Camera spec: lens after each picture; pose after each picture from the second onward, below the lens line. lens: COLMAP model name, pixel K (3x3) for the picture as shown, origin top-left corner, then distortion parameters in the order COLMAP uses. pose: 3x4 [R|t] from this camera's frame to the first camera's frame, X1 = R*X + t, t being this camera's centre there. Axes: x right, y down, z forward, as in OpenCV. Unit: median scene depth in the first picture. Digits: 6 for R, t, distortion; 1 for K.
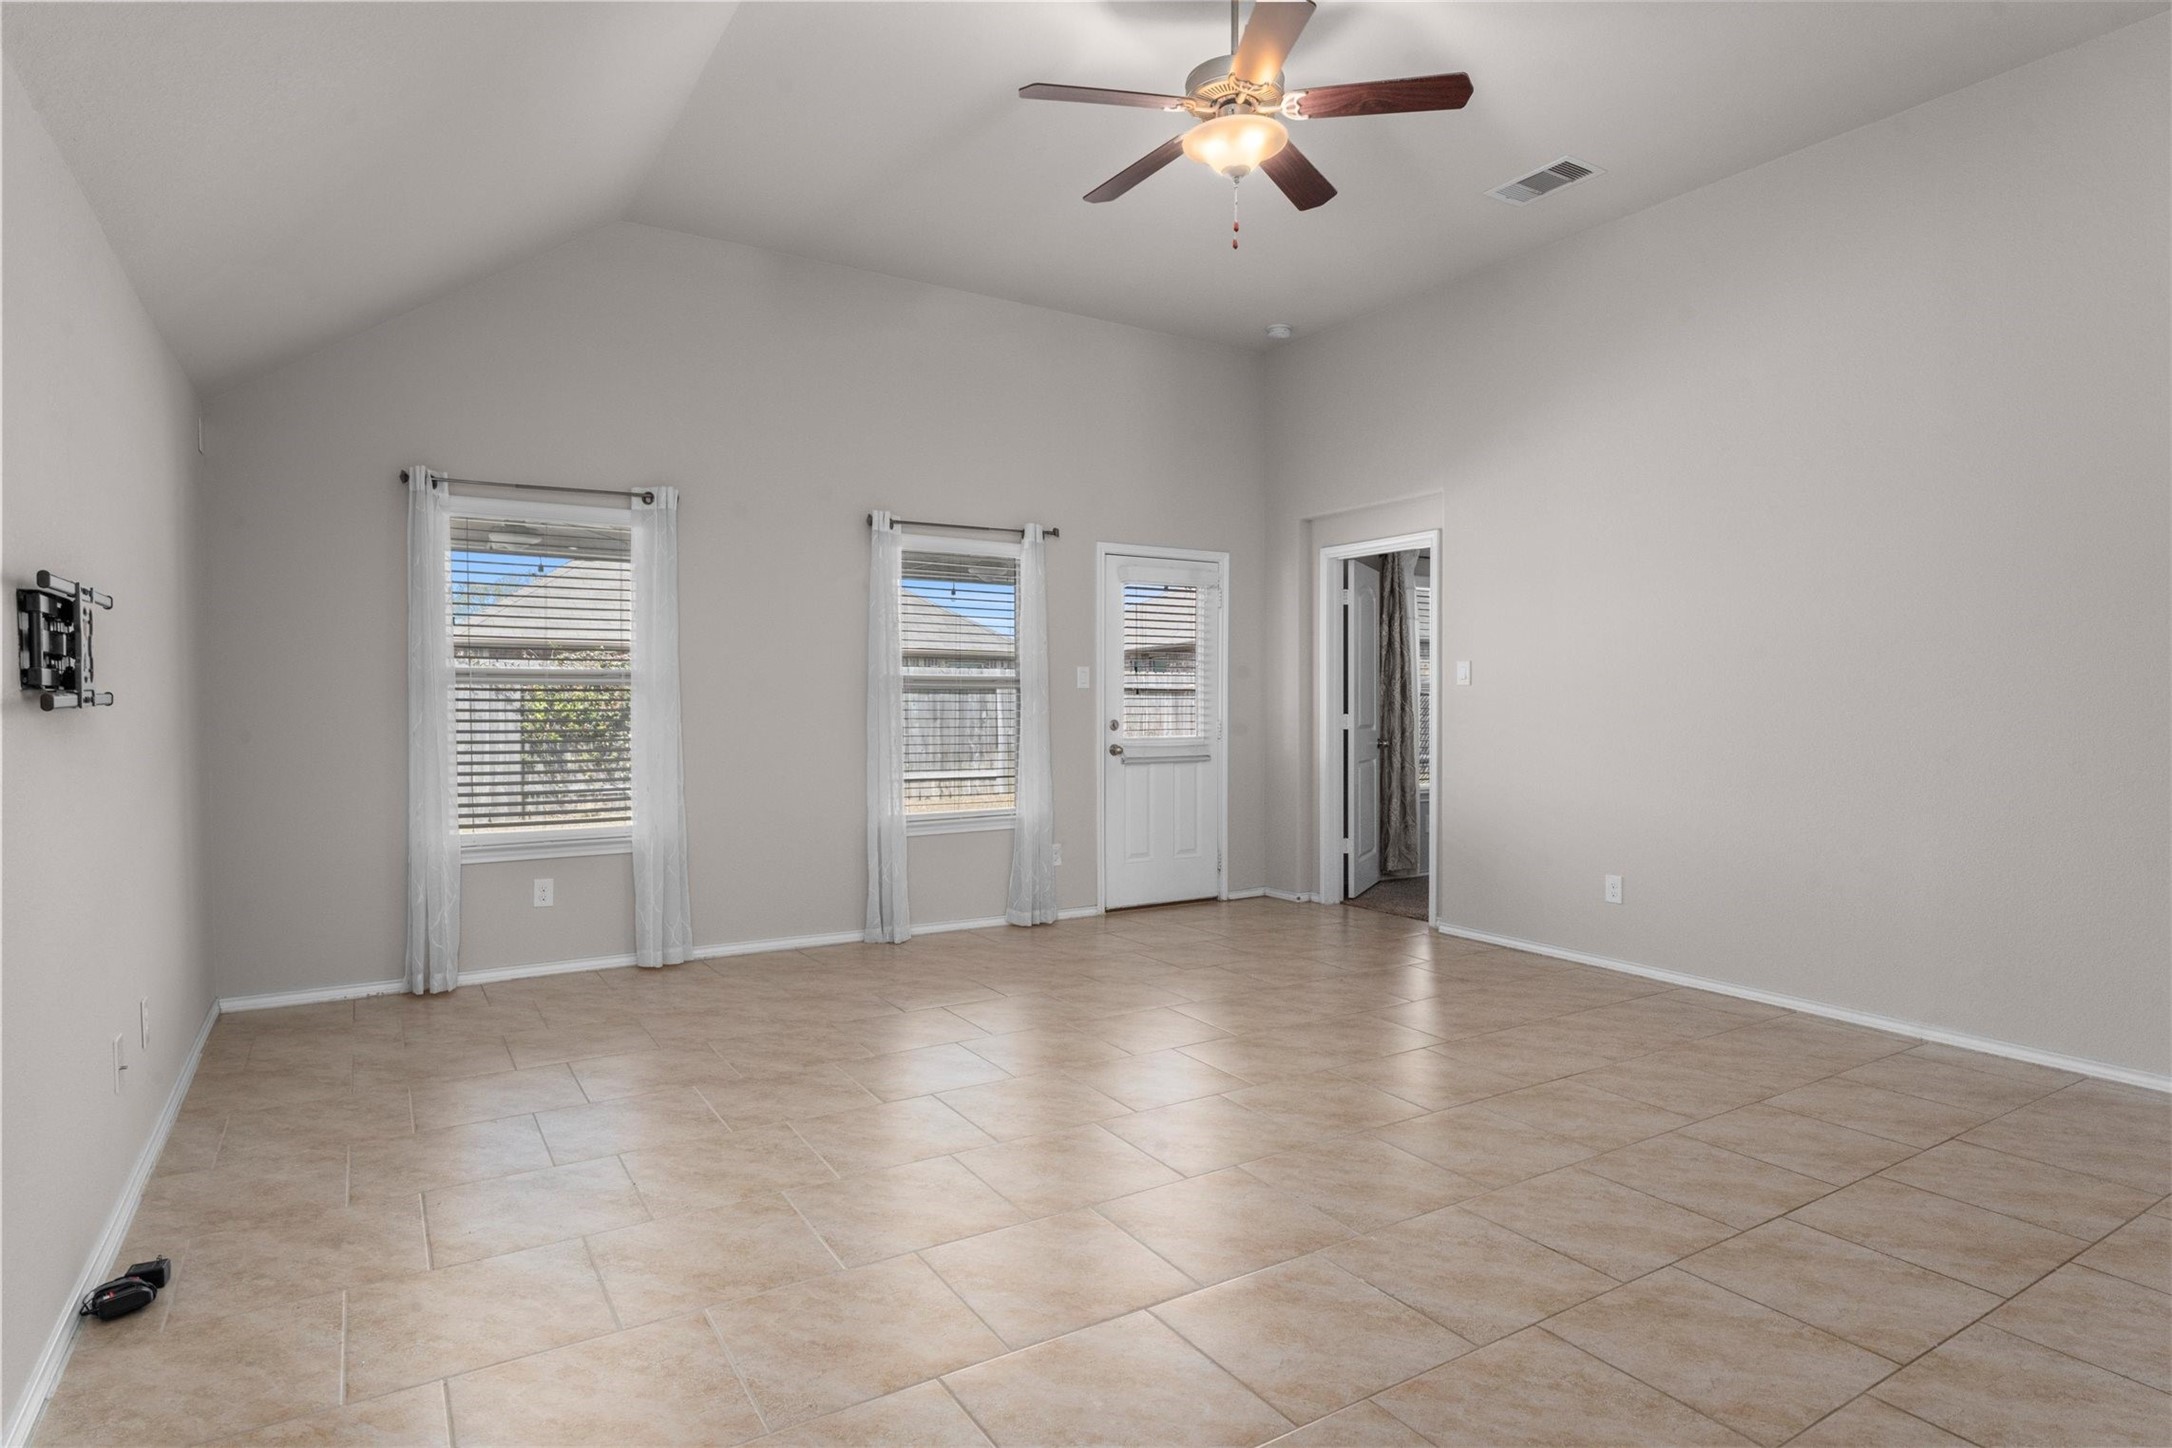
lens RADIAL K [[1167.6, 0, 1076.9], [0, 1167.6, 702.9], [0, 0, 1]] dist [-0.000831, -0.000475]
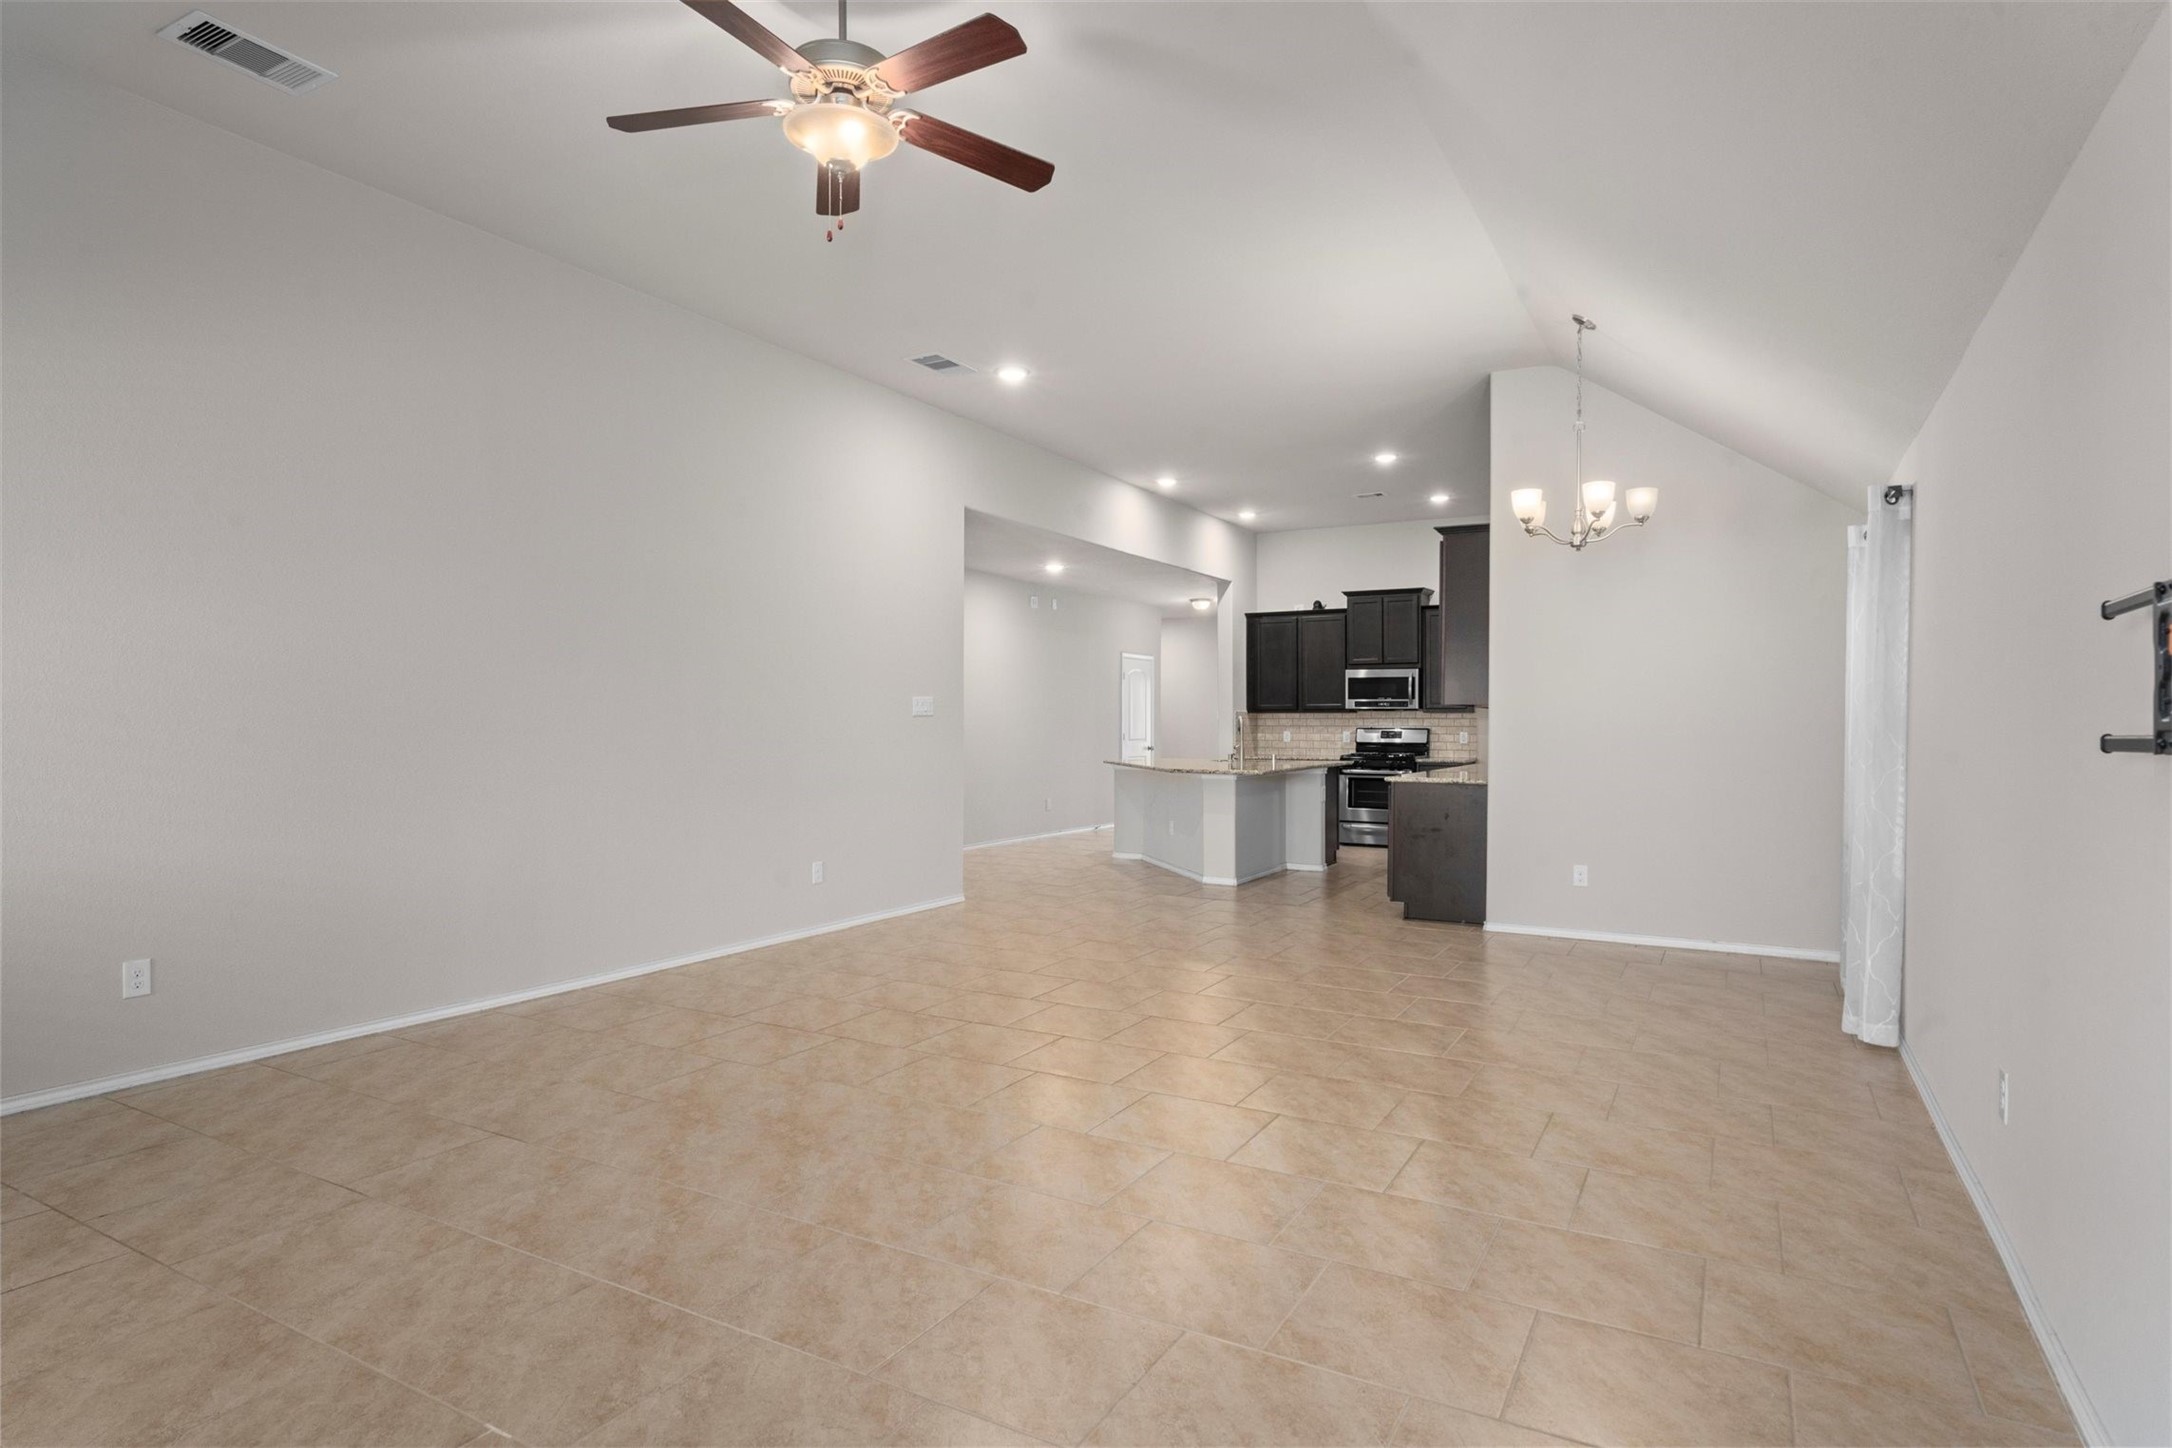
lens RADIAL K [[1160.4, 0, 1077.0], [0, 1160.4, 728.8], [0, 0, 1]] dist [-0.005061, -0.000636]
pose [[-0.479088, -0.004144, 0.877757, -0.509060], [-0.000979, 0.999991, 0.004187, -0.006896], [-0.877766, 0.001147, -0.479088, 0.852485]]
